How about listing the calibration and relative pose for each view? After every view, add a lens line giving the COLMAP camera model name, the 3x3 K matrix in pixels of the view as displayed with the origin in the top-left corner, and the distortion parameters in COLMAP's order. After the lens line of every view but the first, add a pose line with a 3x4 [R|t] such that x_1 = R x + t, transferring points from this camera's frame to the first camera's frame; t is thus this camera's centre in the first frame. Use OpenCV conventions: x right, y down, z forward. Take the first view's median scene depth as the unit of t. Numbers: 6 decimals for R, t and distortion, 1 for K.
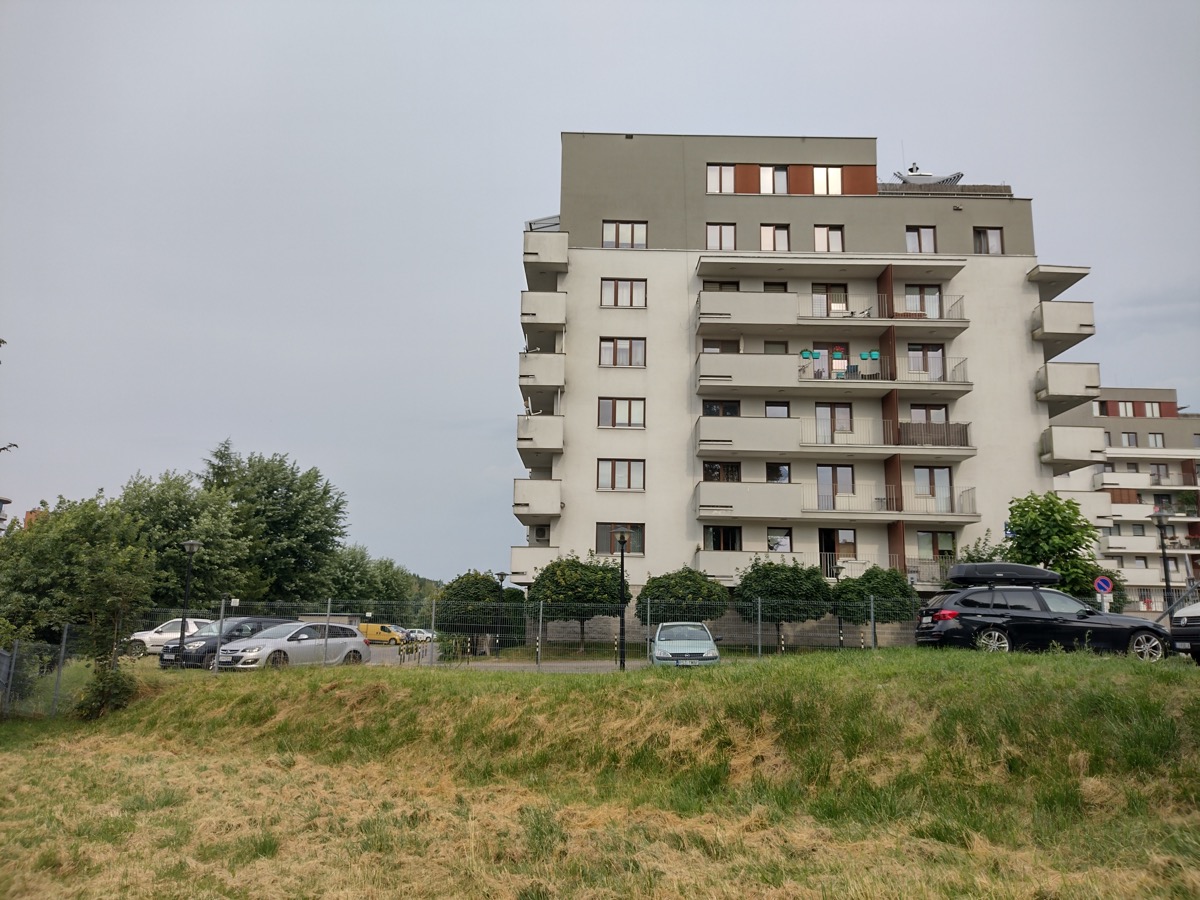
lens RADIAL K [[944.5, 0, 599.2], [0, 944.5, 452.9], [0, 0, 1]] dist [0.011226, -0.000541]
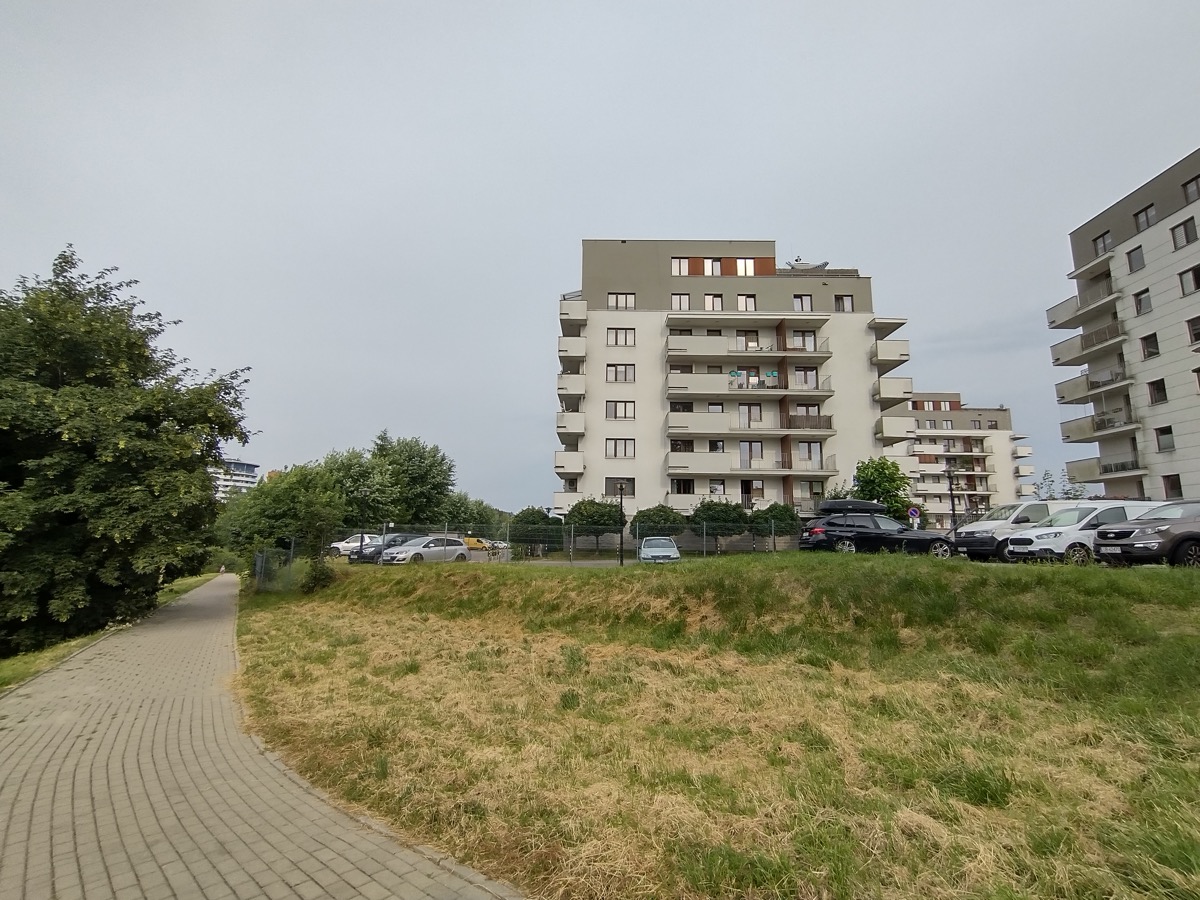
lens RADIAL K [[638.0, 0, 602.6], [0, 638.0, 425.7], [0, 0, 1]] dist [-0.000370, 0.000019]
pose [[0.999945, -0.007680, -0.007093, 0.000636], [0.007554, 0.999816, -0.017612, 0.003619], [0.007227, 0.017558, 0.999820, -0.120531]]
